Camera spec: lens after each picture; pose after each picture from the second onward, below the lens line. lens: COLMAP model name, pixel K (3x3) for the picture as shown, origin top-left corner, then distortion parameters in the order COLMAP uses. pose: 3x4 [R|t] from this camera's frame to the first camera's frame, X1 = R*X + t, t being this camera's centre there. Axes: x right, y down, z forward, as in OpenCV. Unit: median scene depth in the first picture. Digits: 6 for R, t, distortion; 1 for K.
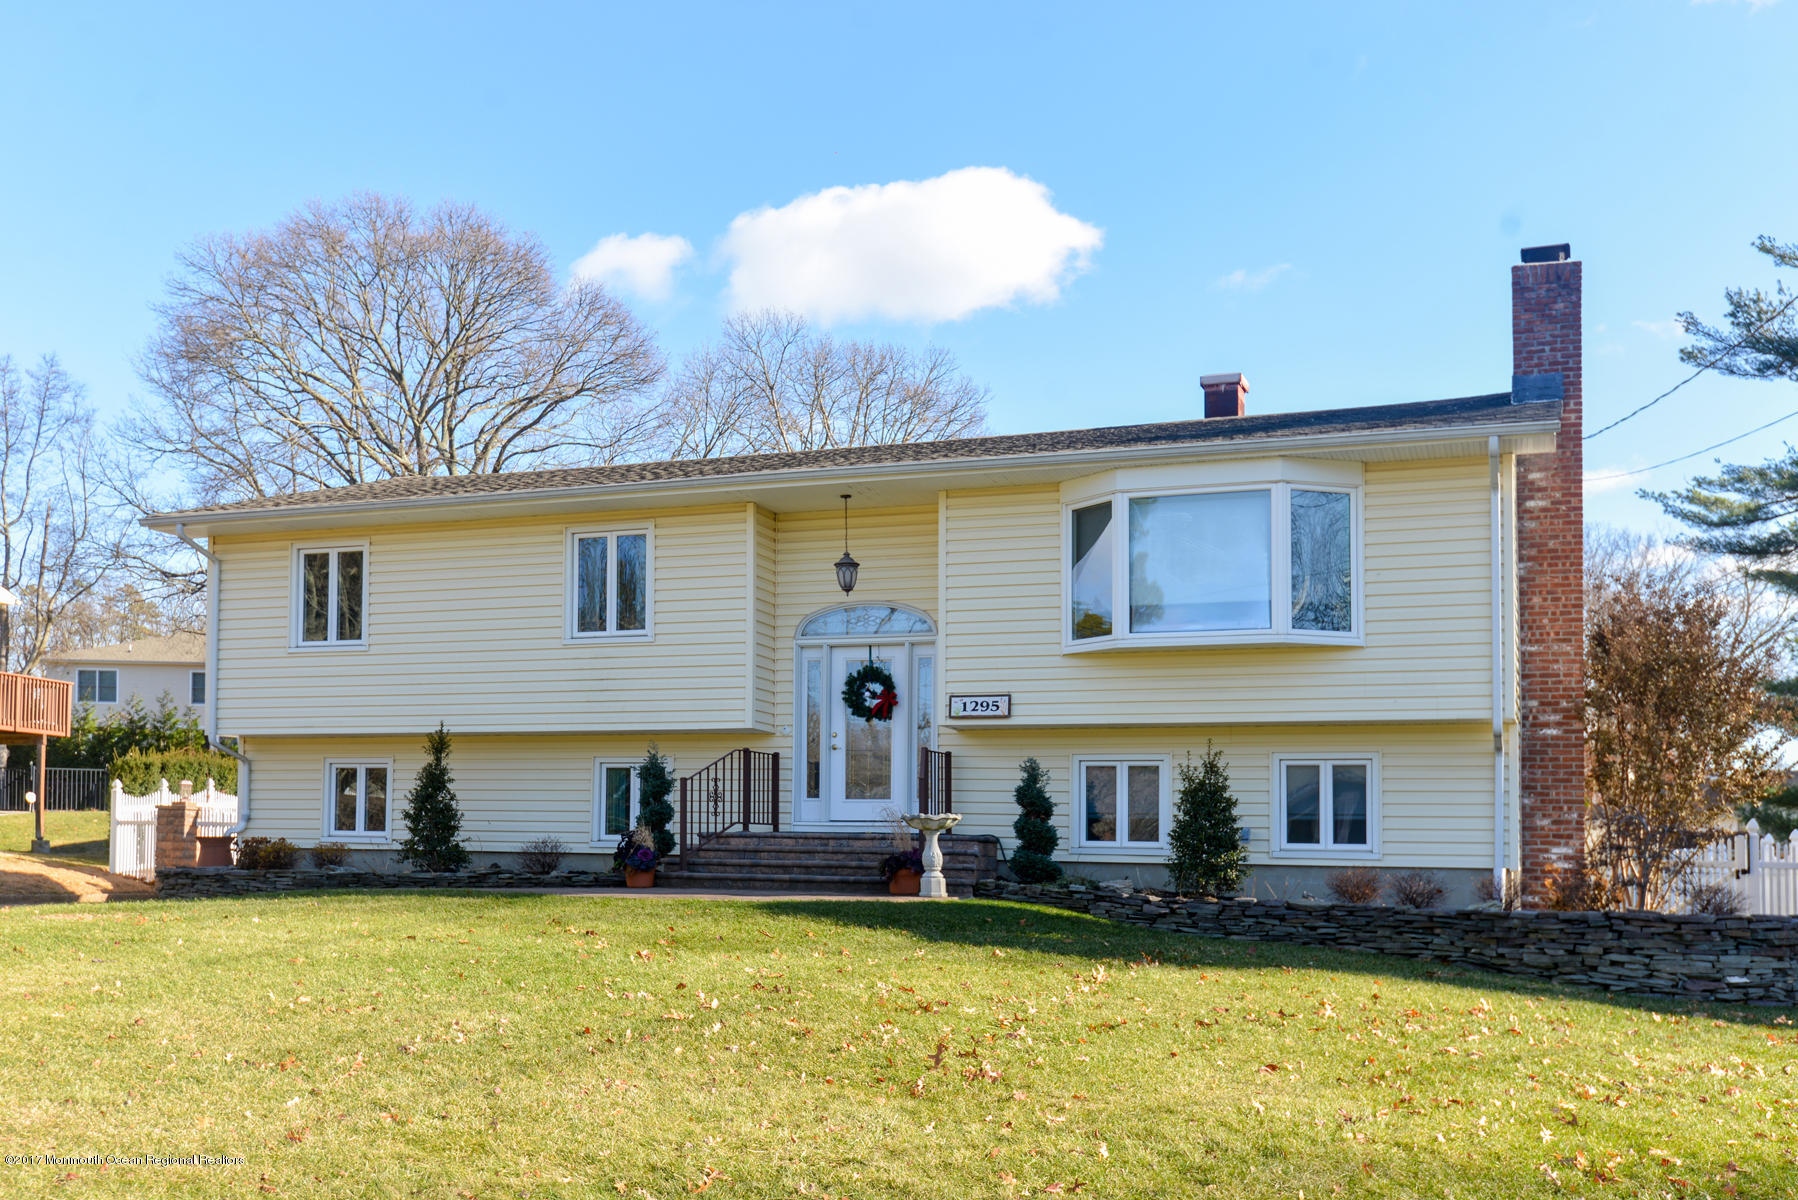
lens RADIAL K [[1784.0, 0, 954.4], [0, 1784.0, 732.2], [0, 0, 1]] dist [-0.008005, 0.000000]
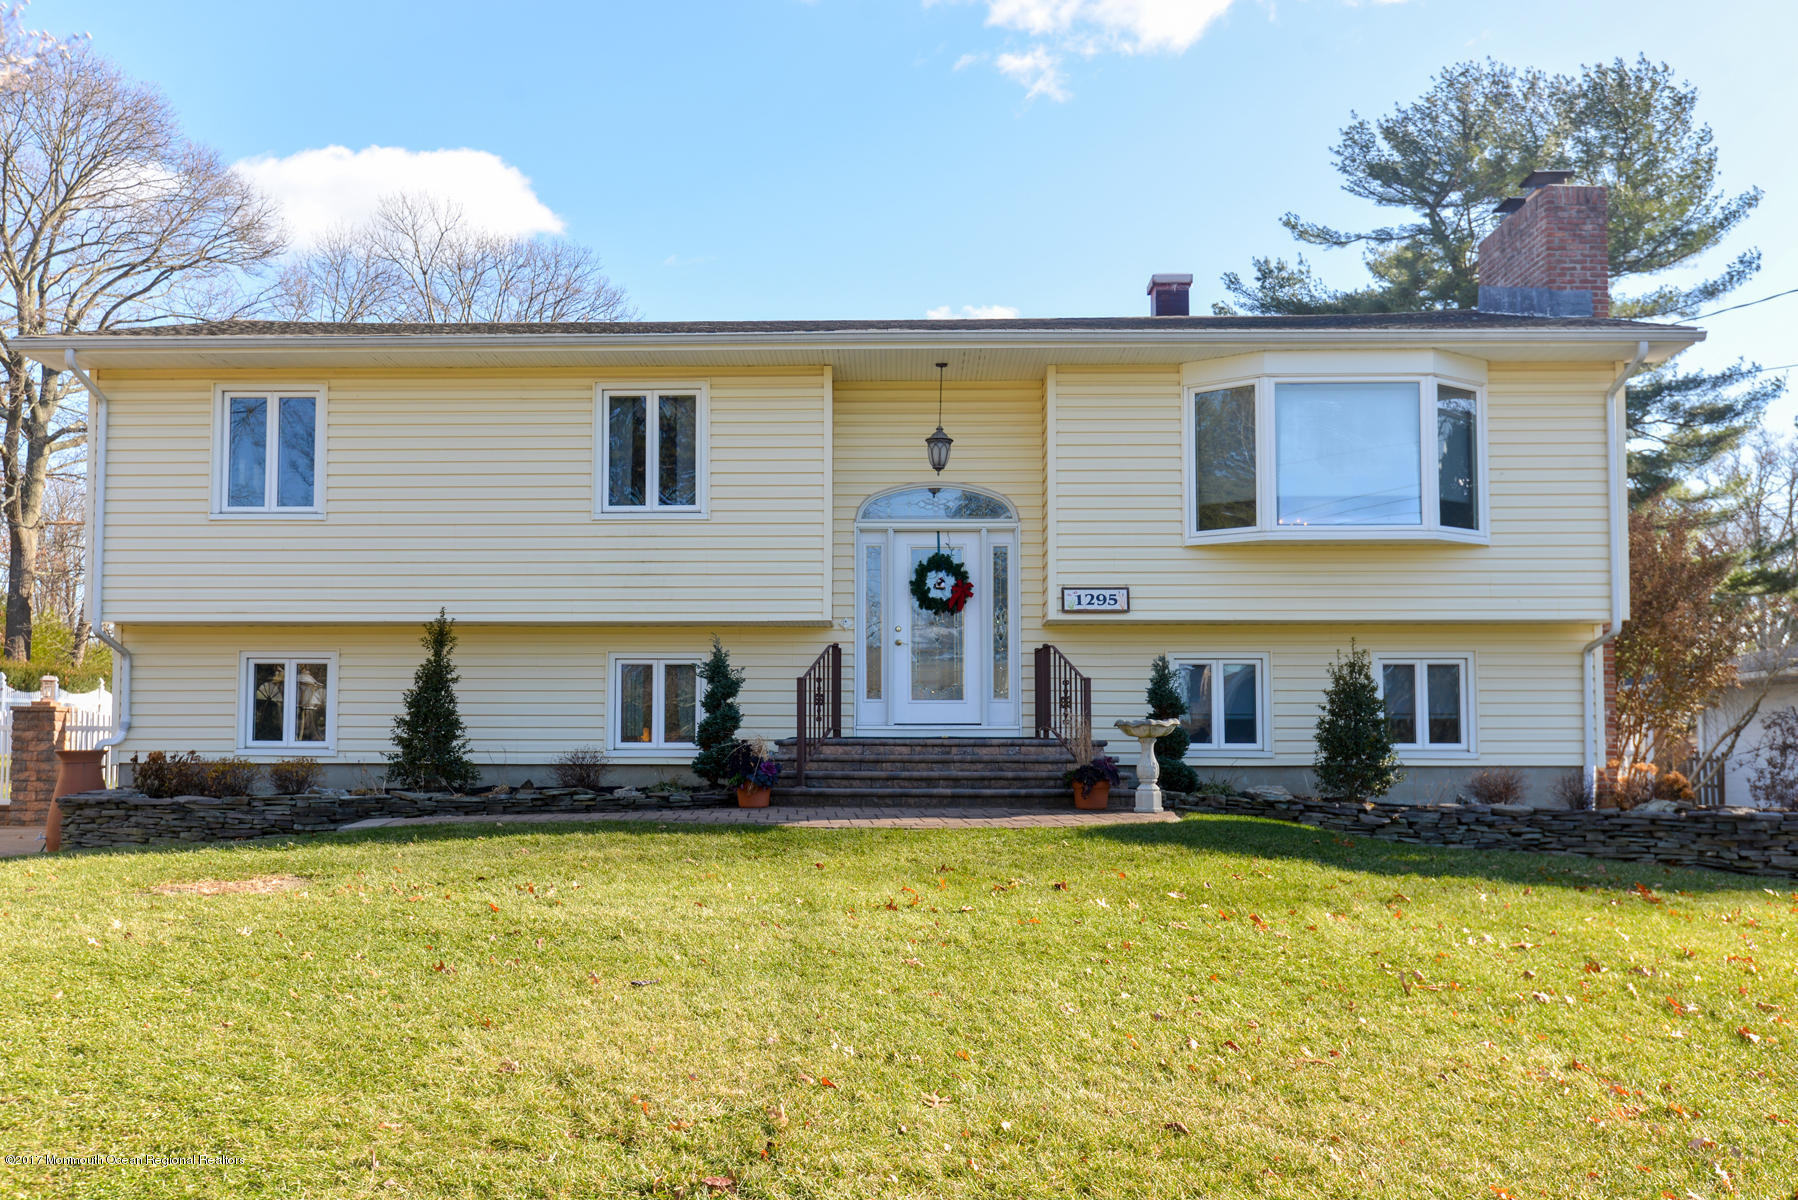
lens RADIAL K [[1556.4, 0, 823.4], [0, 1556.4, 594.0], [0, 0, 1]] dist [-0.004494, -0.014321]
pose [[0.946769, 0.016854, 0.321471, -0.363543], [-0.009876, 0.999679, -0.023325, 0.002657], [-0.321761, 0.018908, 0.946632, 0.271807]]
